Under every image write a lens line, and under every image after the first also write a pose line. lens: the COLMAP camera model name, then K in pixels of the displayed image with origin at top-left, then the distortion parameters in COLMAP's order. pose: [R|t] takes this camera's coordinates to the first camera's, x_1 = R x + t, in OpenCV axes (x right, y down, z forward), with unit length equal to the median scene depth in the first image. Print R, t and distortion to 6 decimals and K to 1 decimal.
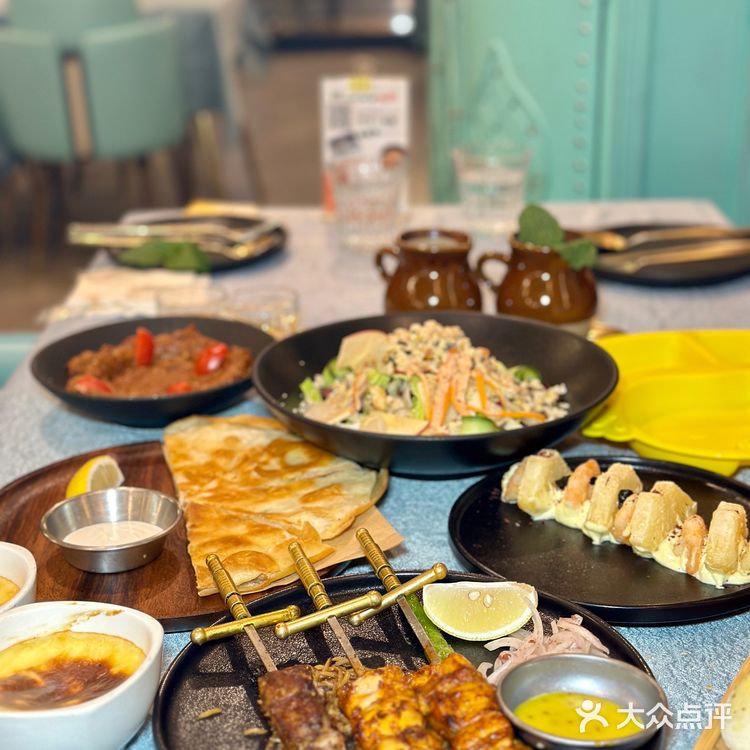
lens RADIAL K [[1394.0, 0, 375.0], [0, 1394.0, 375.0], [0, 0, 1]] dist [0.107495, -0.037570]
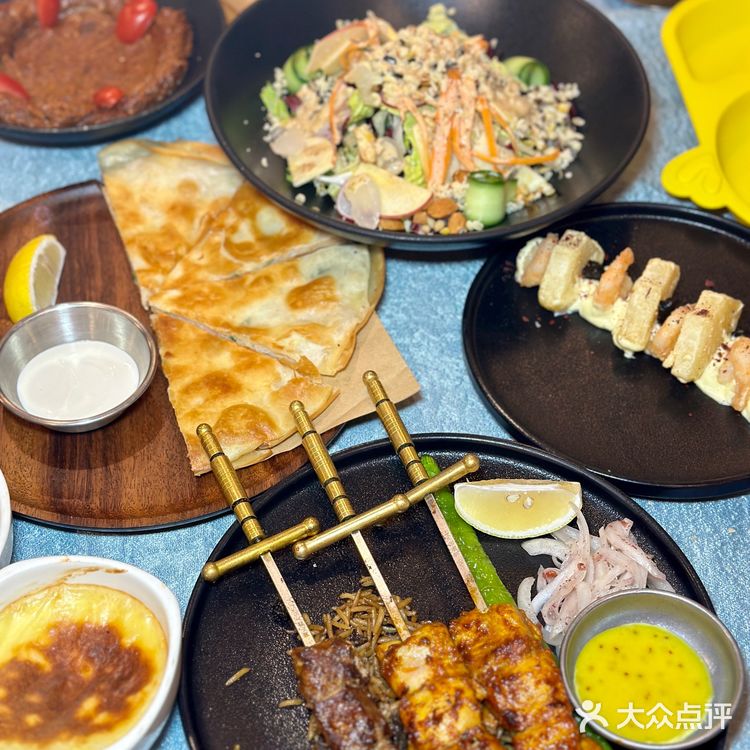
lens RADIAL K [[1394.0, 0, 375.0], [0, 1394.0, 375.0], [0, 0, 1]] dist [0.107495, -0.037570]
pose [[0.995240, -0.051007, 0.083040, -0.073276], [0.003448, 0.869990, 0.493057, -0.295085], [-0.097393, -0.490424, 0.866025, 0.231458]]
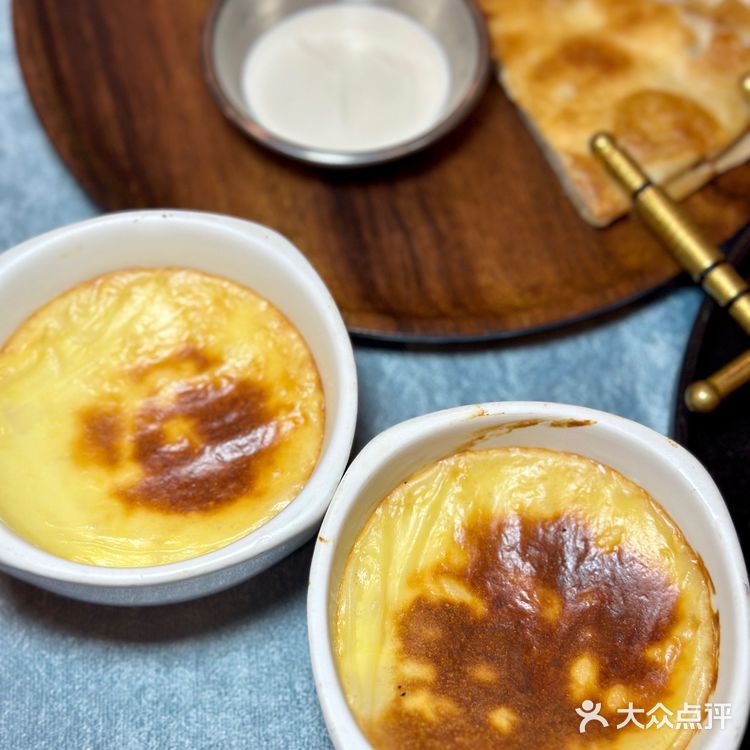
lens RADIAL K [[1394.0, 0, 375.0], [0, 1394.0, 375.0], [0, 0, 1]] dist [0.107495, -0.037570]
pose [[0.975637, -0.181935, 0.122606, -0.245861], [0.050949, 0.731458, 0.679980, -0.135399], [-0.213393, -0.657167, 0.722907, 0.548655]]
